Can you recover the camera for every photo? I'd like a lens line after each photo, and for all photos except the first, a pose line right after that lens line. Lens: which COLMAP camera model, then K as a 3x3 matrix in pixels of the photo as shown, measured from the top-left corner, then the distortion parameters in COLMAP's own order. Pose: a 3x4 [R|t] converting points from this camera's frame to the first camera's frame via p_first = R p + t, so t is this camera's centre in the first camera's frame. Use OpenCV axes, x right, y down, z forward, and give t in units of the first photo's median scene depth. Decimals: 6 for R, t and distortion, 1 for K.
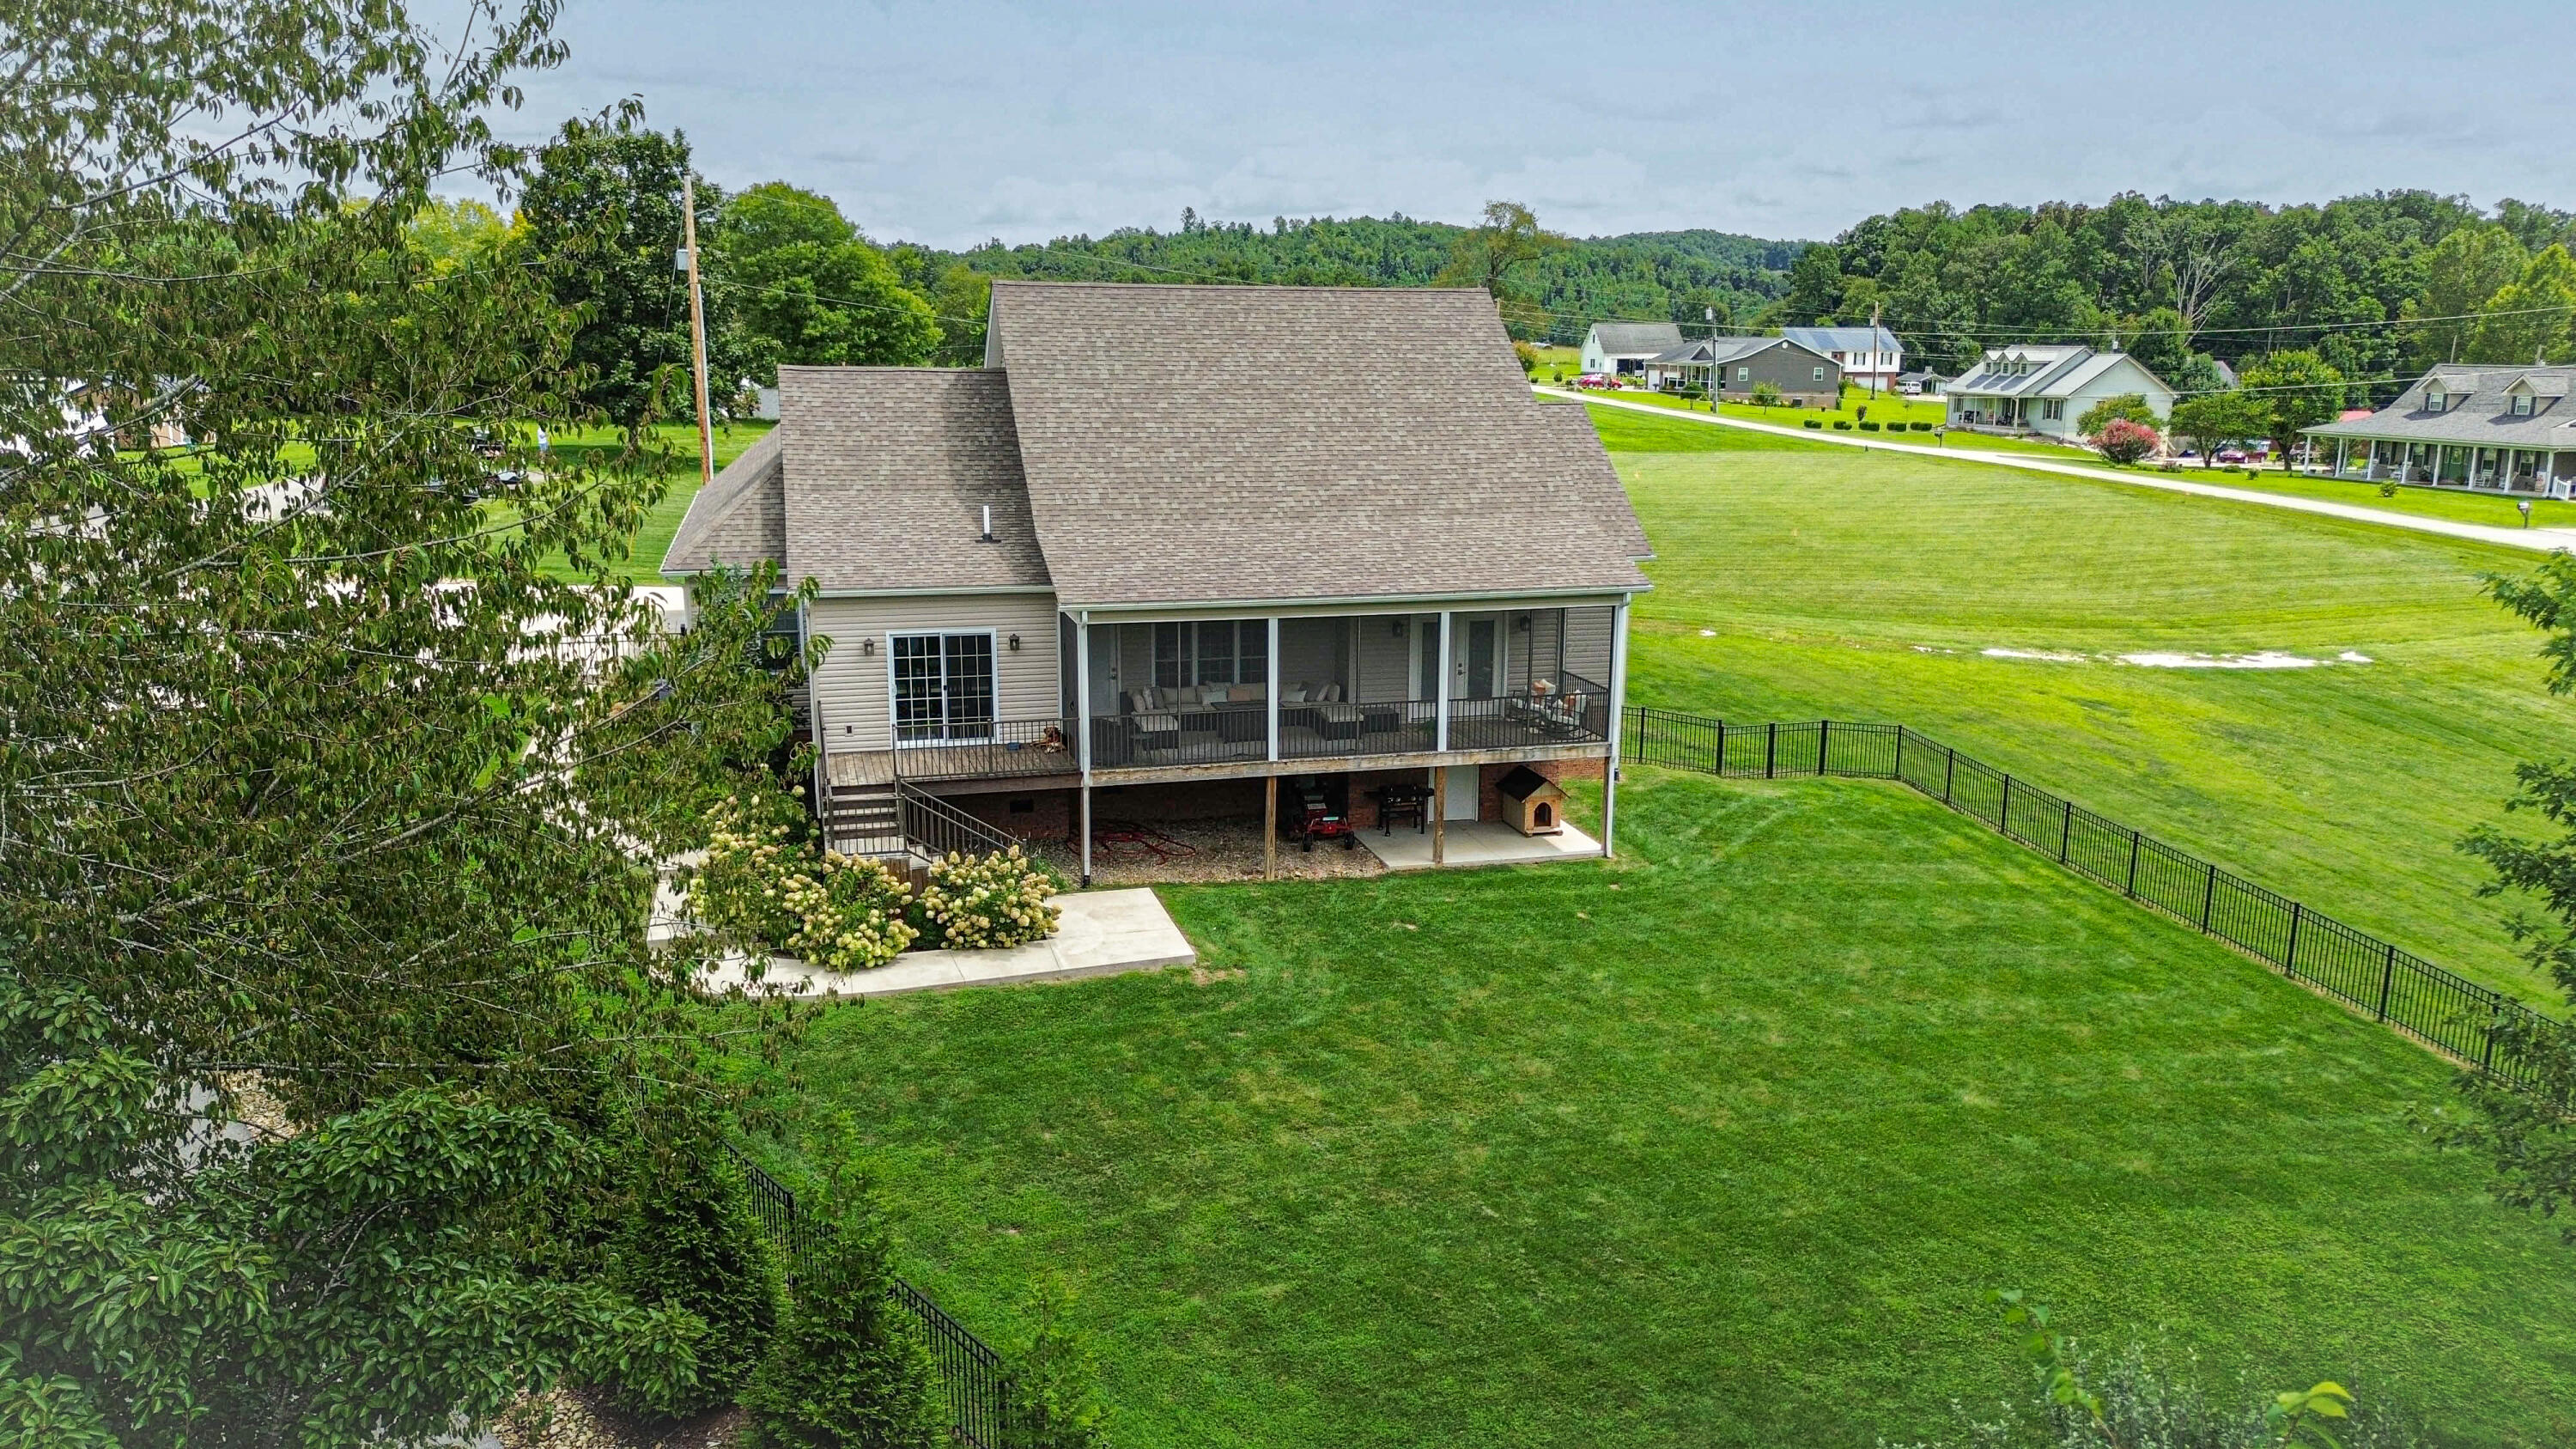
lens RADIAL K [[1826.8, 0, 1288.0], [0, 1826.8, 724.5], [0, 0, 1]] dist [0.050404, -0.047223]
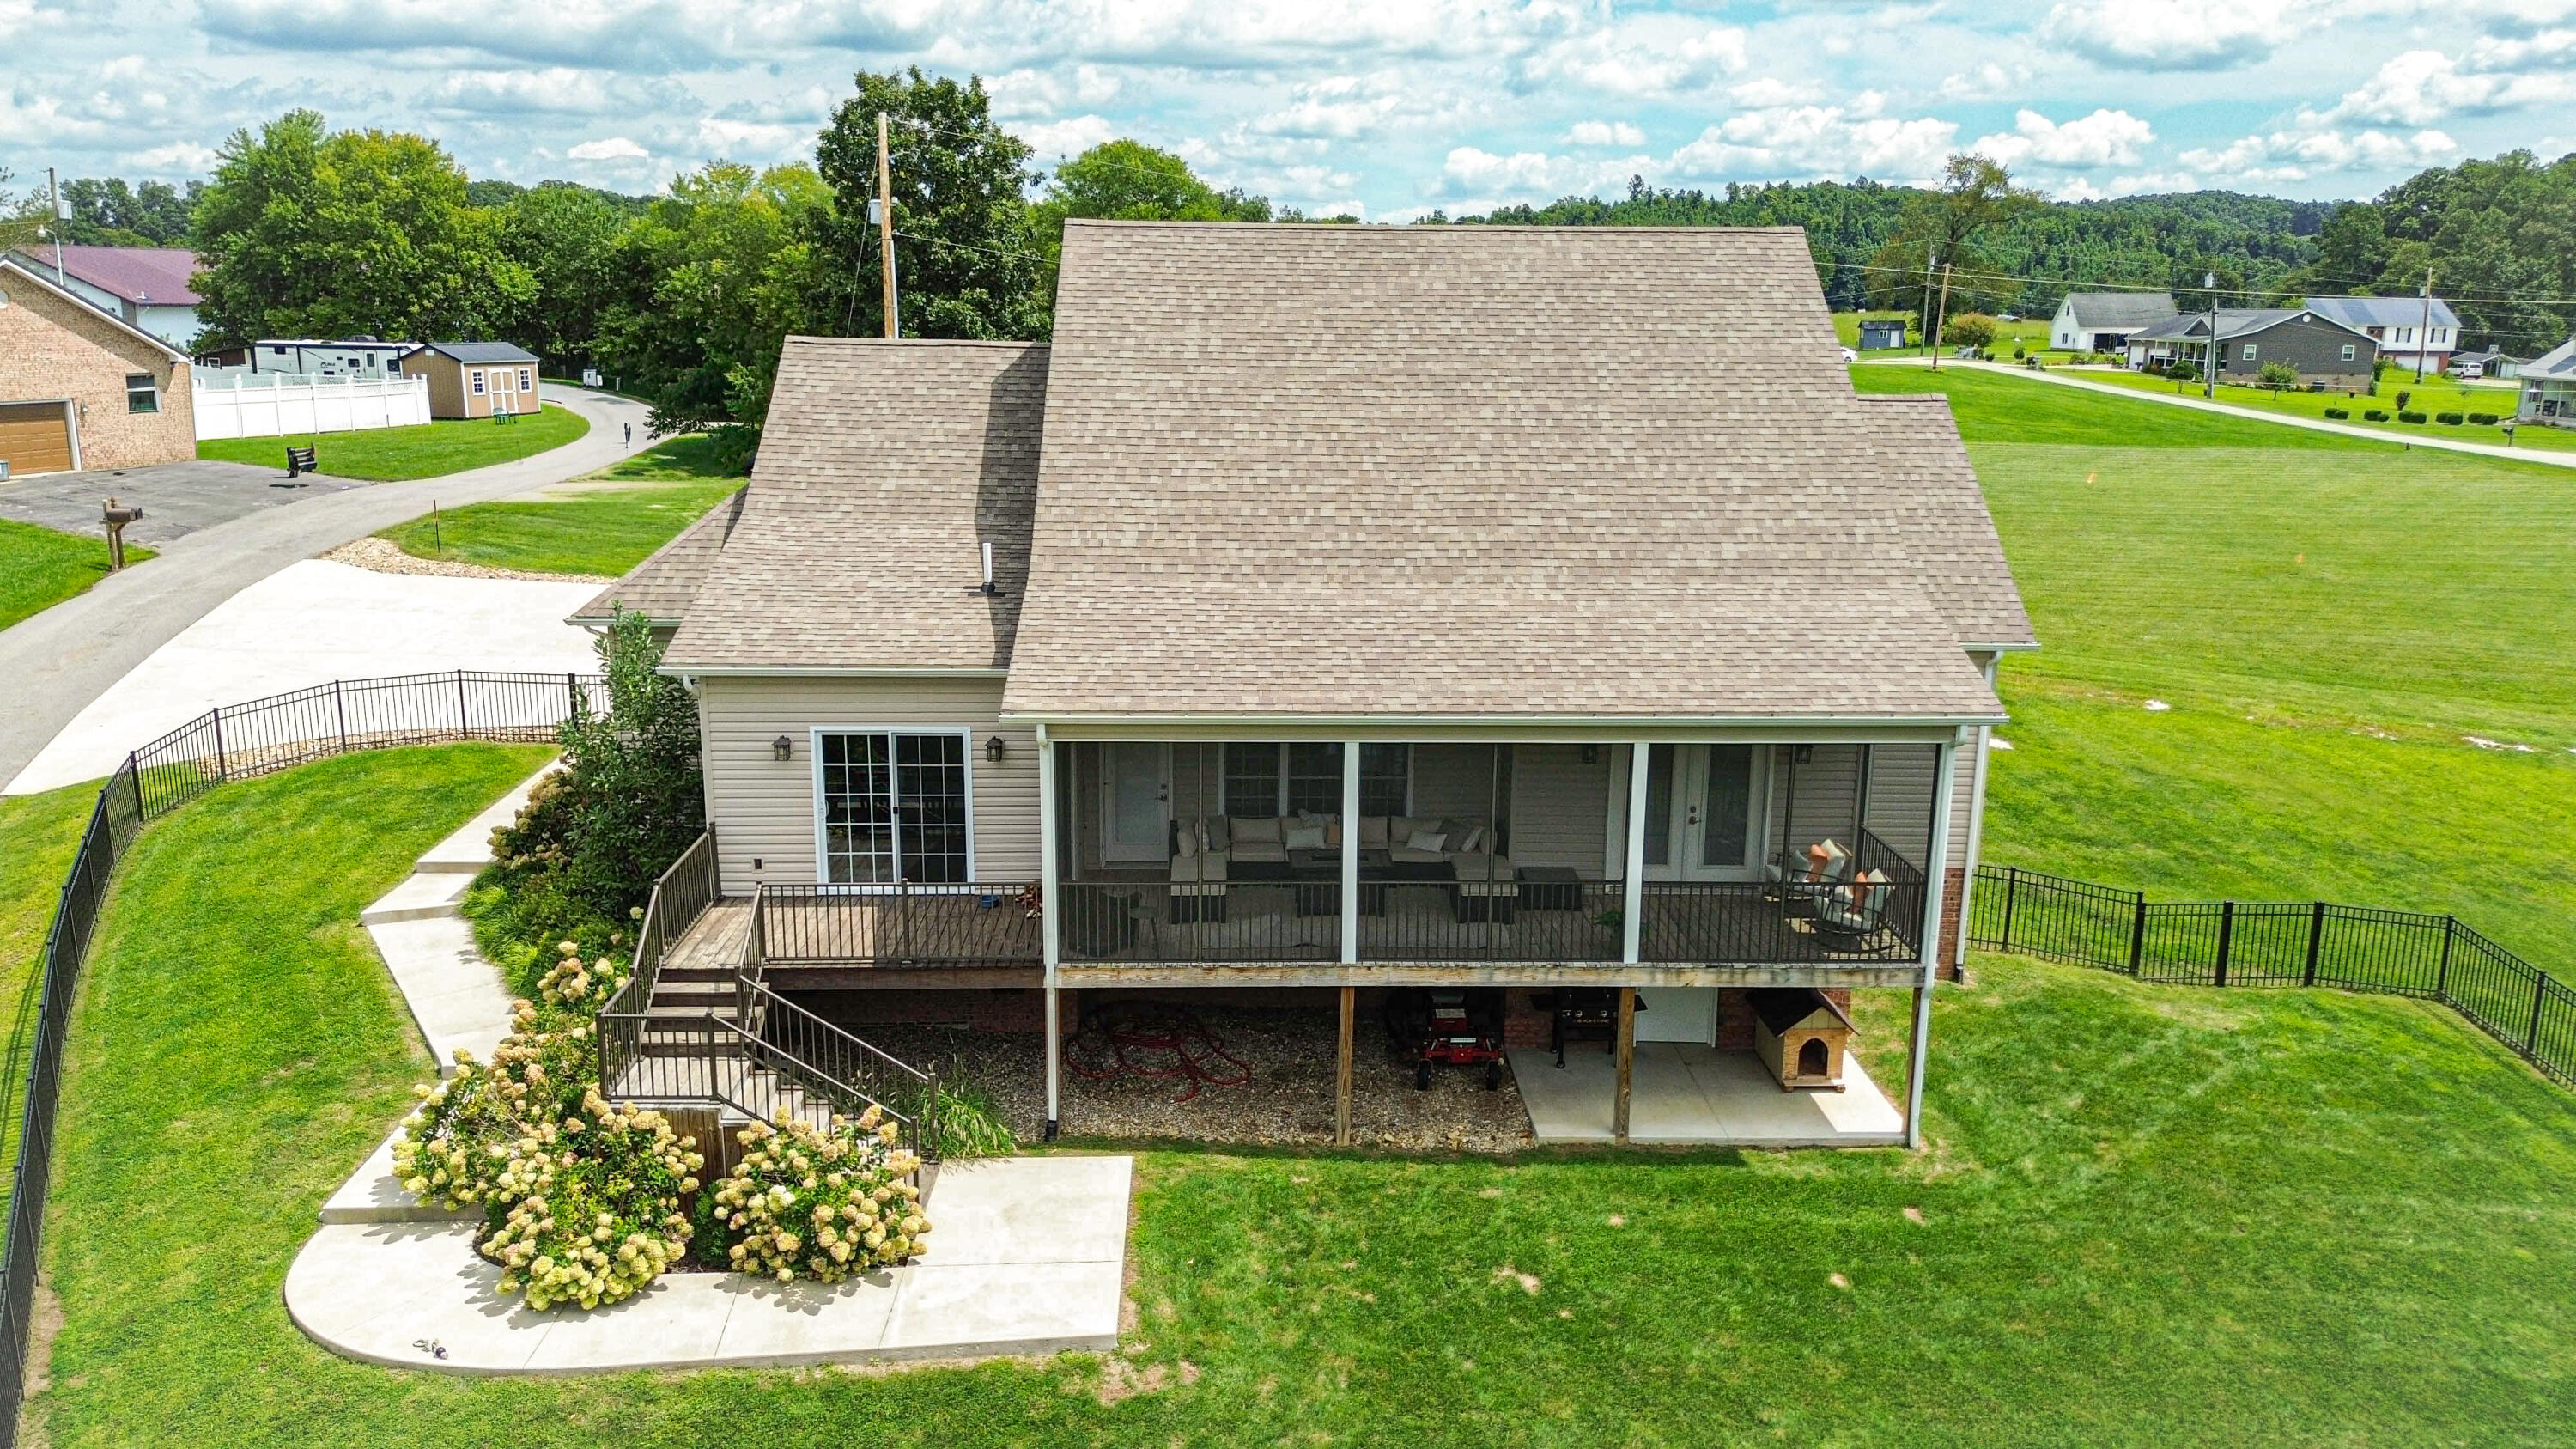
lens RADIAL K [[1826.8, 0, 1288.0], [0, 1826.8, 724.5], [0, 0, 1]] dist [0.050404, -0.047223]
pose [[0.972211, 0.054852, -0.227591, 0.054873], [-0.051674, 0.998466, 0.019905, -0.036929], [0.228334, -0.007591, 0.973553, 0.185760]]
